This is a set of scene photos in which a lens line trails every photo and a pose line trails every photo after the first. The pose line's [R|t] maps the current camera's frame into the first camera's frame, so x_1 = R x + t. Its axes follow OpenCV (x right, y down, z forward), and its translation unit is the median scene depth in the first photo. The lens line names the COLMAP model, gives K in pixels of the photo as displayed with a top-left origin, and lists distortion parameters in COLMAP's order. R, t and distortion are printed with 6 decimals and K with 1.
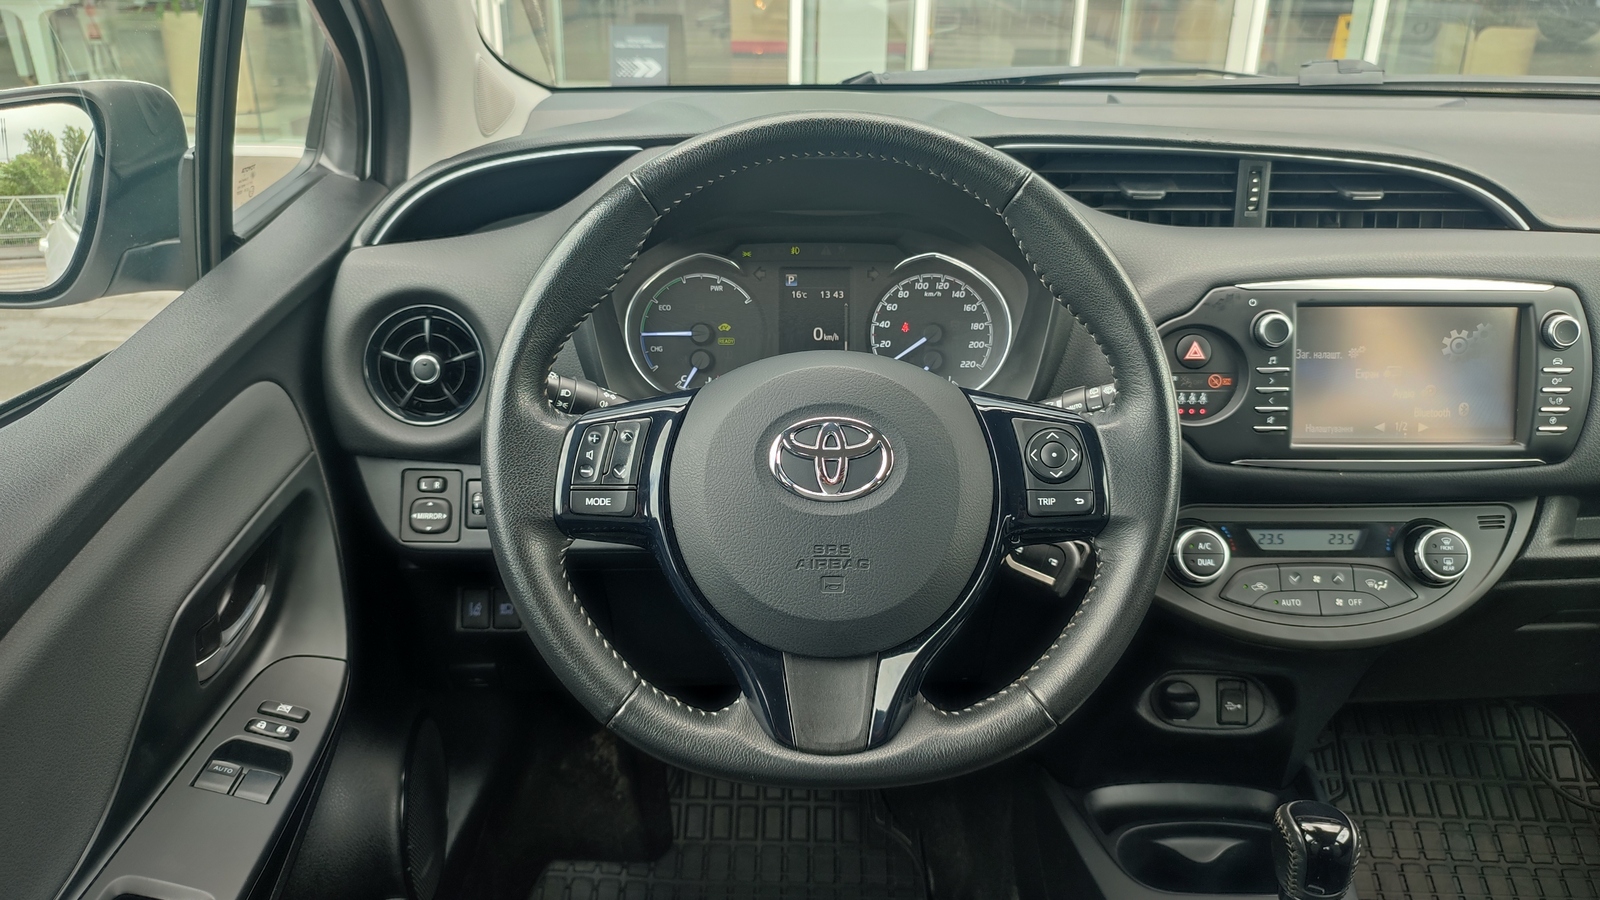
lens RADIAL K [[1264.0, 0, 802.7], [0, 1264.0, 486.1], [0, 0, 1]] dist [0.043589, -0.047743]
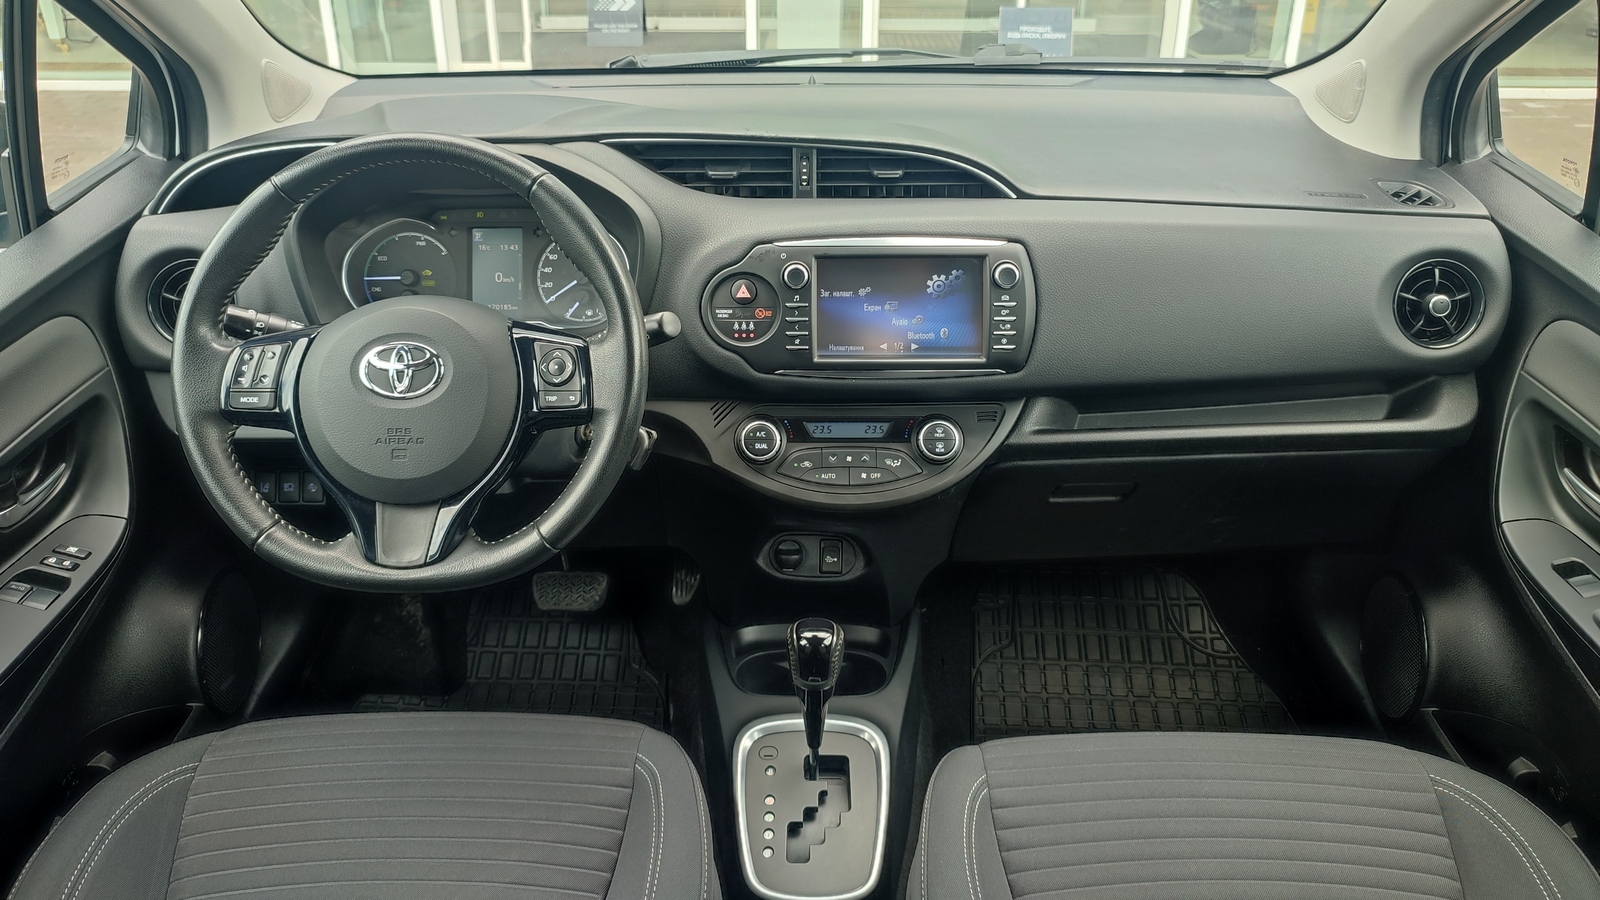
lens RADIAL K [[1277.8, 0, 800.7], [0, 1277.8, 413.9], [0, 0, 1]] dist [0.011645, 0.072577]
pose [[0.999531, -0.002585, -0.030522, 0.399803], [0.002888, 0.999947, 0.009886, 0.011960], [0.030495, -0.009969, 0.999485, -0.364347]]
